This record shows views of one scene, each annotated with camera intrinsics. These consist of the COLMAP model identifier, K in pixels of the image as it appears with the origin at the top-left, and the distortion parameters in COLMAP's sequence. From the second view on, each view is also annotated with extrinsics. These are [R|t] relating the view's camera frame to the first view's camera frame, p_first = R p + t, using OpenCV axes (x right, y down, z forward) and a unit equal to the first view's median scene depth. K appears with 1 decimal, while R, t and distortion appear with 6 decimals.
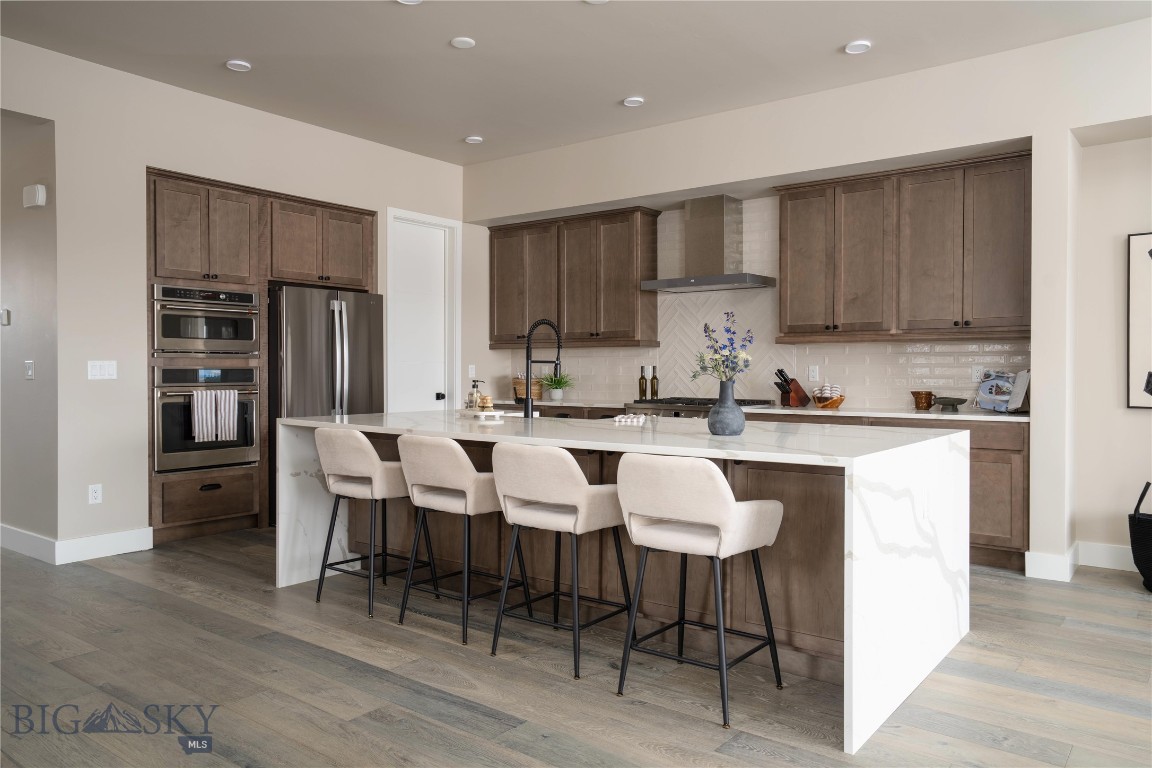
lens RADIAL K [[834.5, 0, 582.1], [0, 834.5, 383.4], [0, 0, 1]] dist [-0.003534, 0.004286]
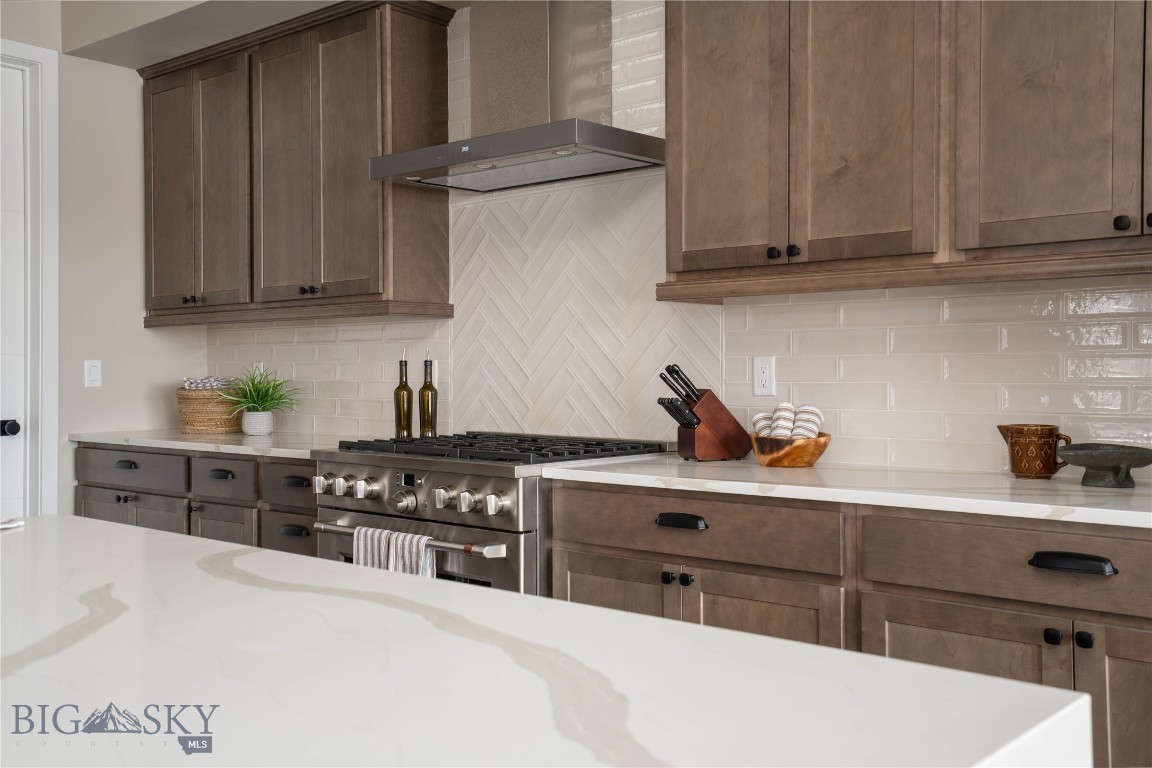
lens RADIAL K [[1153.6, 0, 570.8], [0, 1153.6, 375.8], [0, 0, 1]] dist [0.050996, 0.000000]
pose [[0.997705, -0.001989, -0.067676, 0.233334], [0.001032, 0.999899, -0.014166, -0.004722], [0.067698, 0.014063, 0.997607, 0.467288]]
